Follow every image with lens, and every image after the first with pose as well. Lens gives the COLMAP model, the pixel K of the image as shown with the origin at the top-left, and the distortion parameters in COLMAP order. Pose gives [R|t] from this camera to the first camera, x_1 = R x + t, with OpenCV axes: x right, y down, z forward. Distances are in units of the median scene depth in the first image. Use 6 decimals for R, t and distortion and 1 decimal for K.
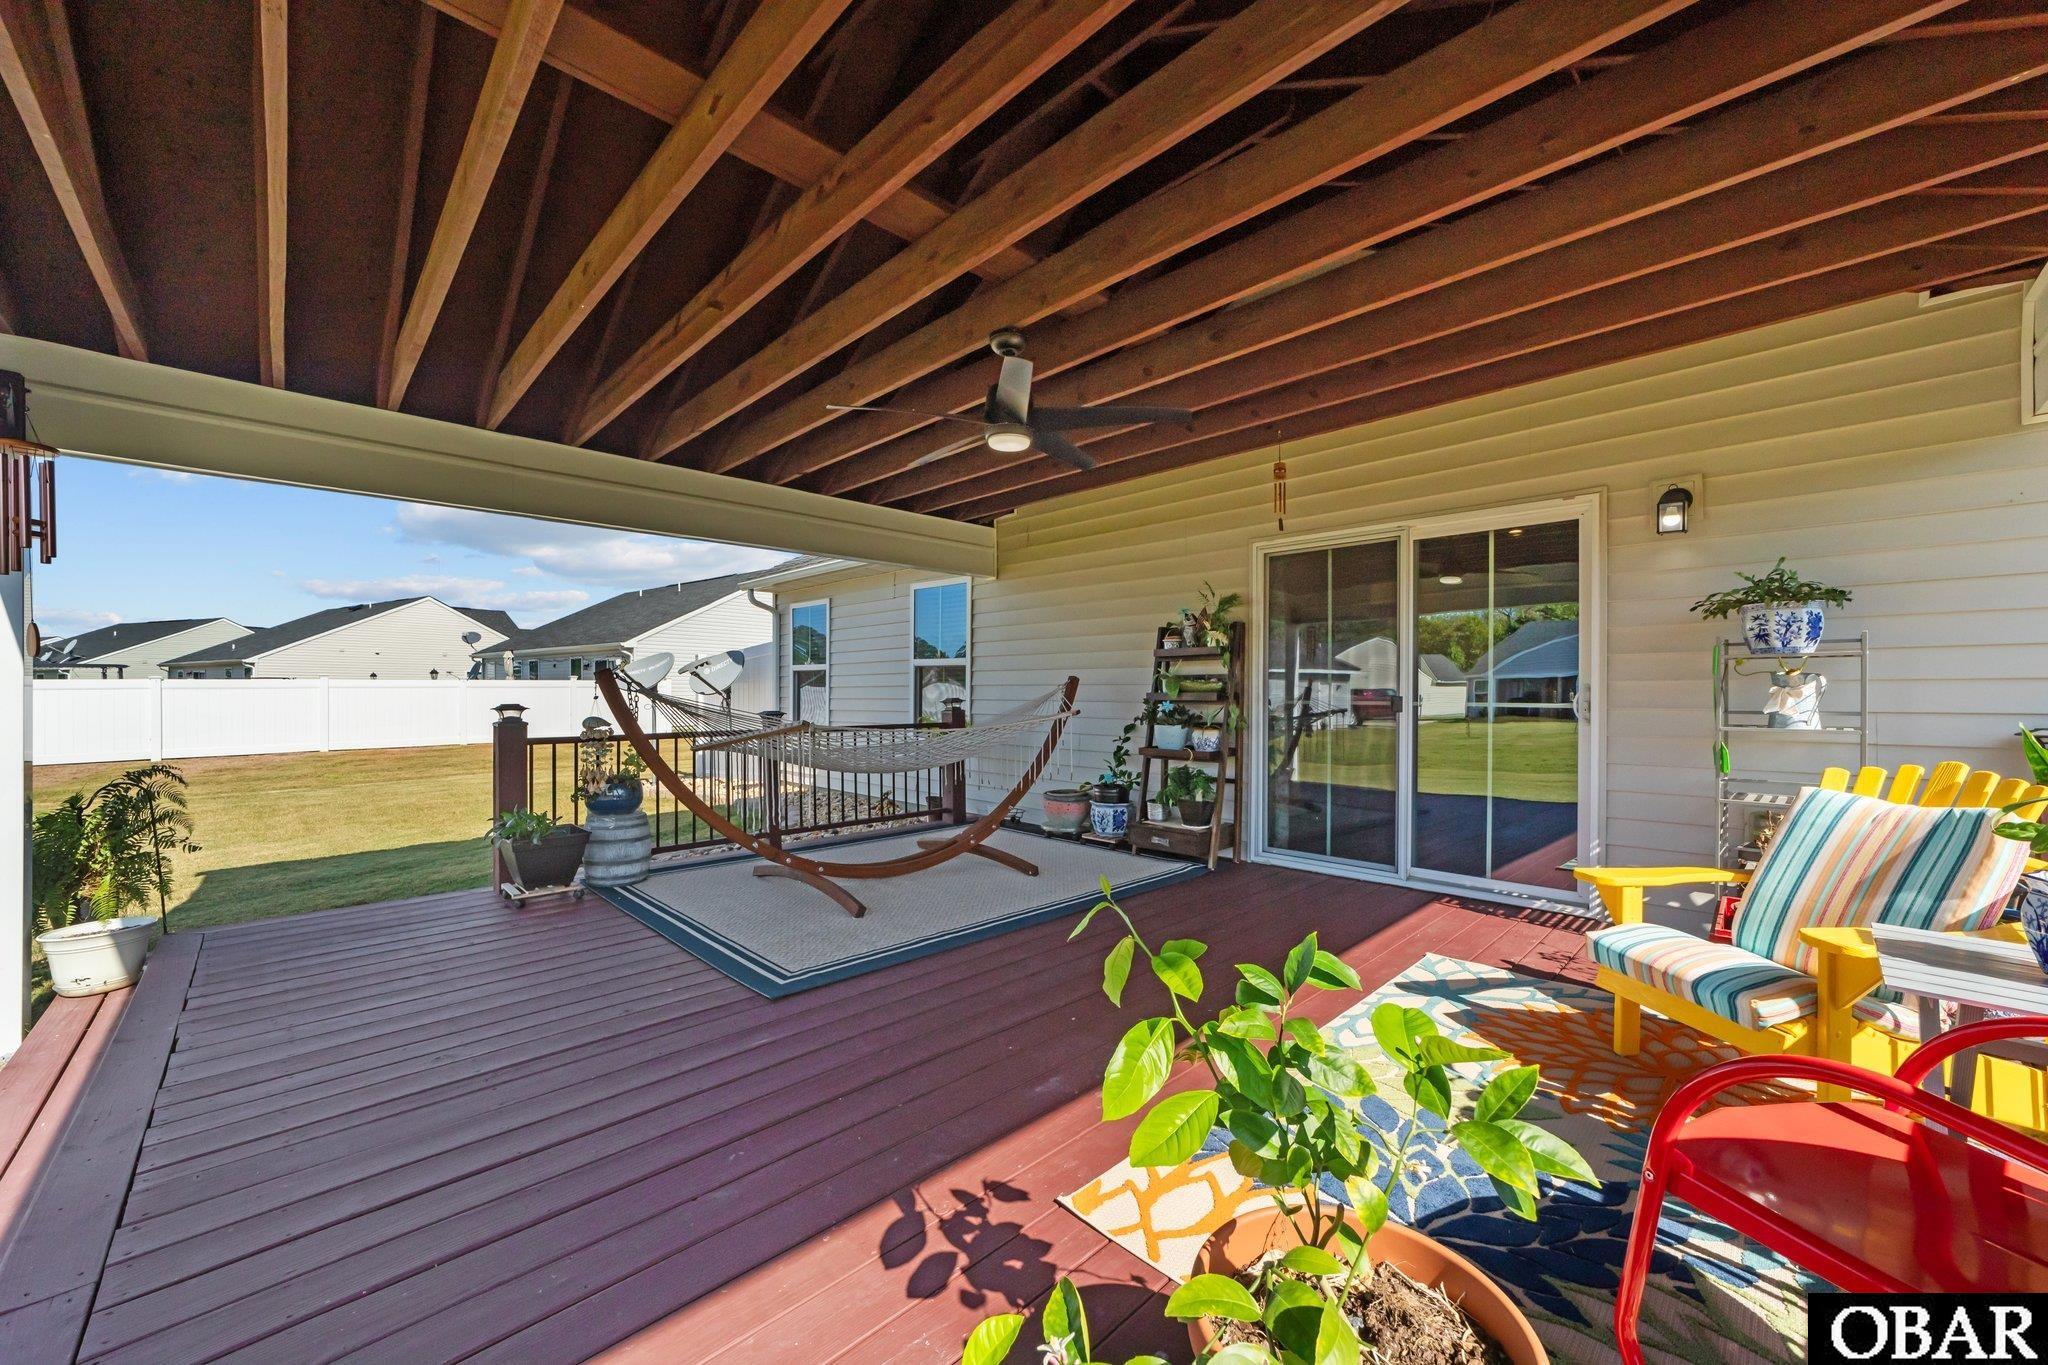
lens RADIAL K [[782.5, 0, 1018.1], [0, 782.5, 690.5], [0, 0, 1]] dist [-0.016495, 0.006786]
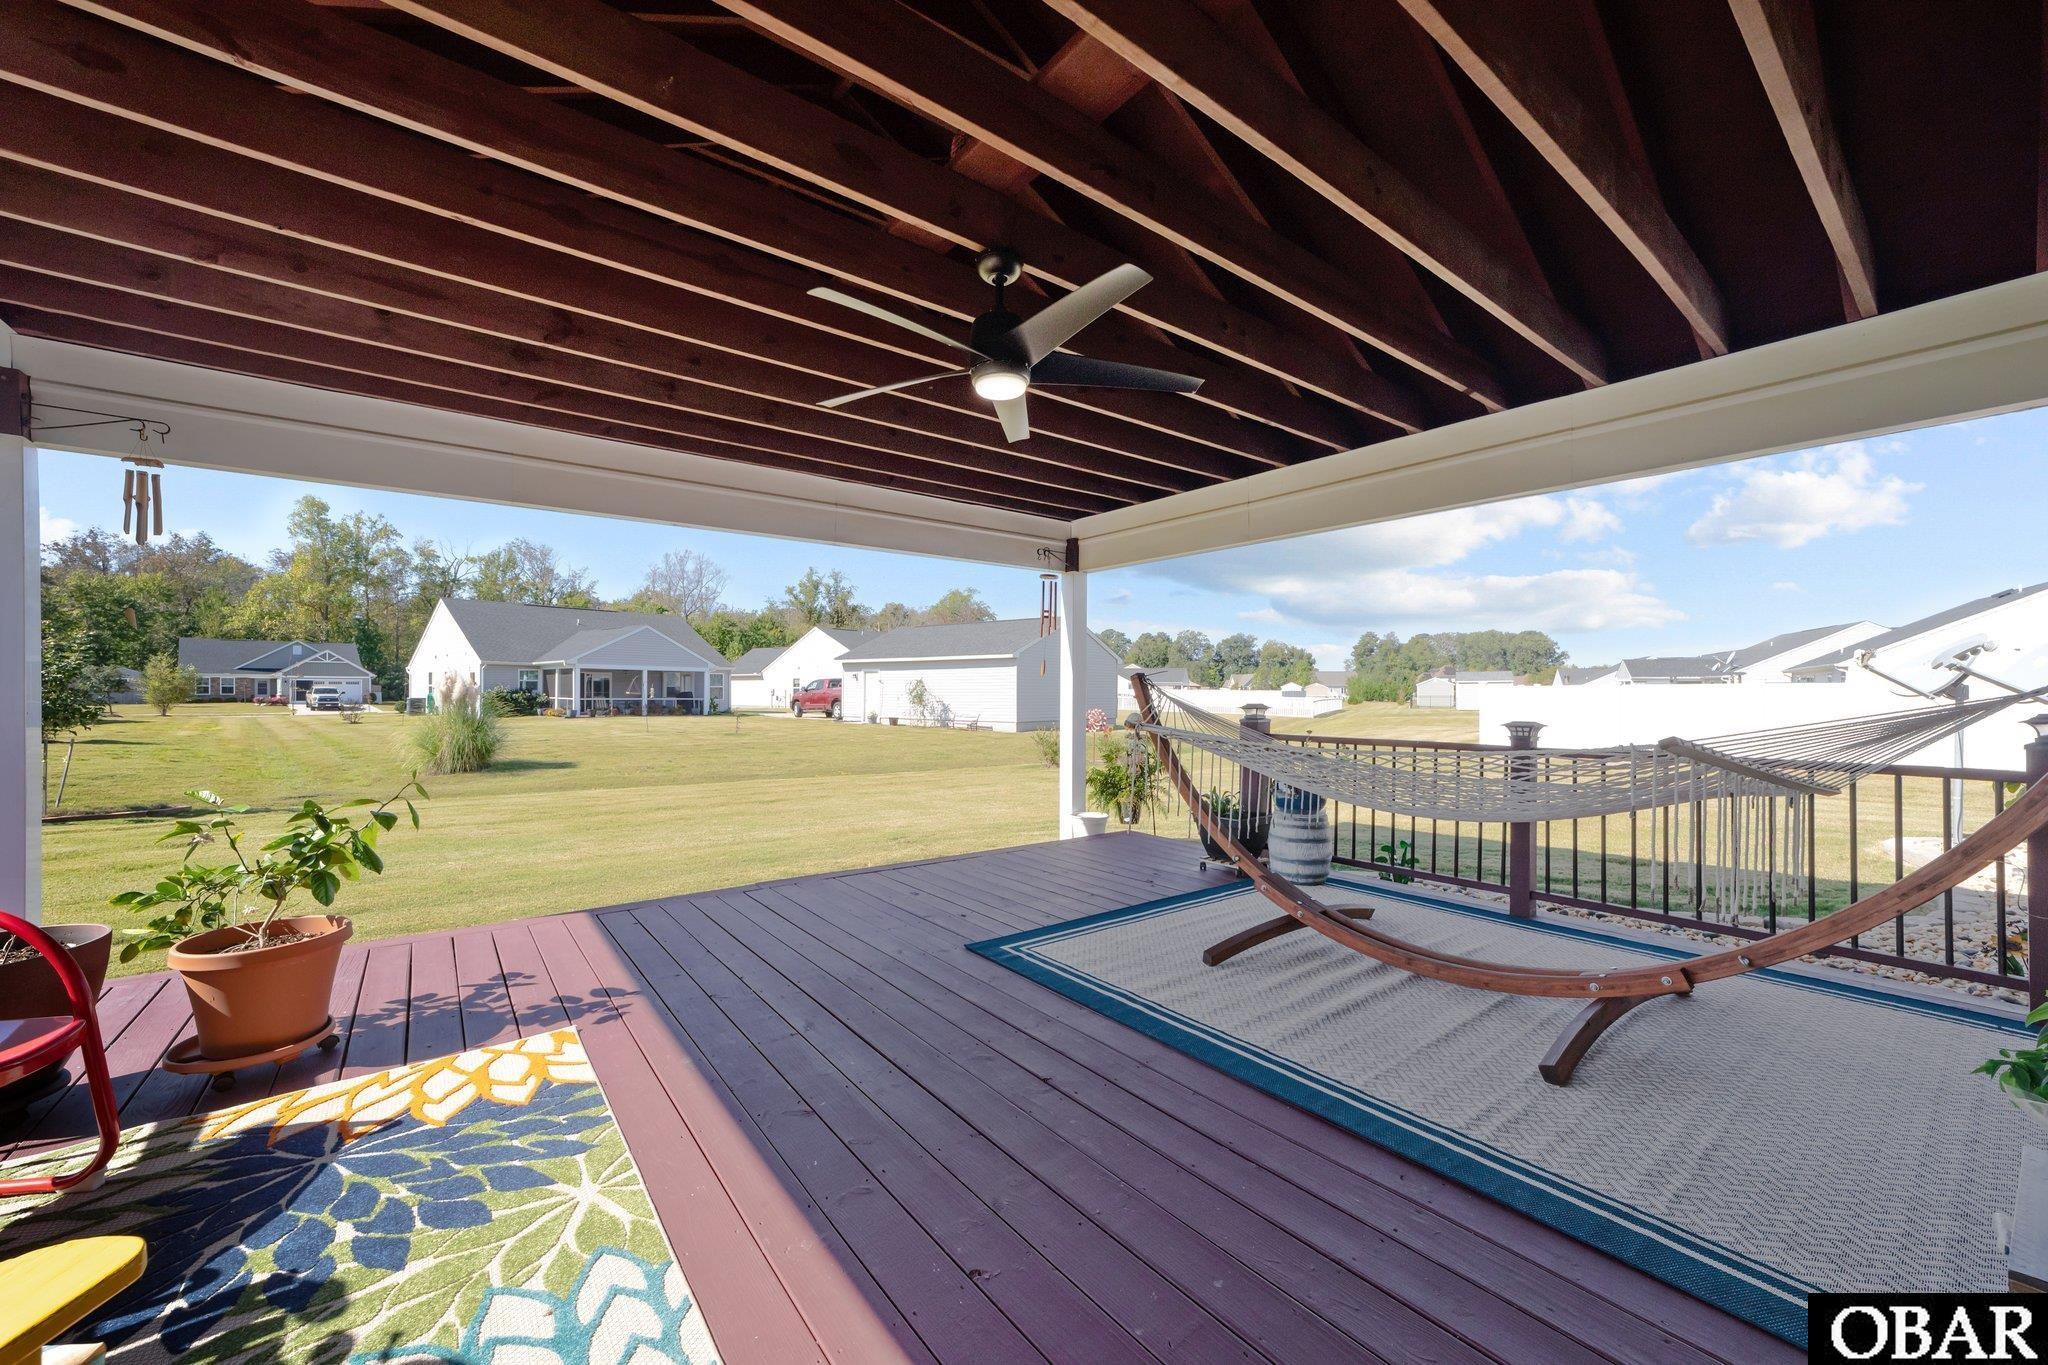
lens RADIAL K [[782.5, 0, 1025.9], [0, 782.5, 688.8], [0, 0, 1]] dist [-0.016495, 0.006786]
pose [[-0.103862, -0.004260, -0.994583, 1.304638], [-0.004006, 0.999985, -0.003864, 0.002358], [0.994584, 0.003583, -0.103878, 1.812138]]
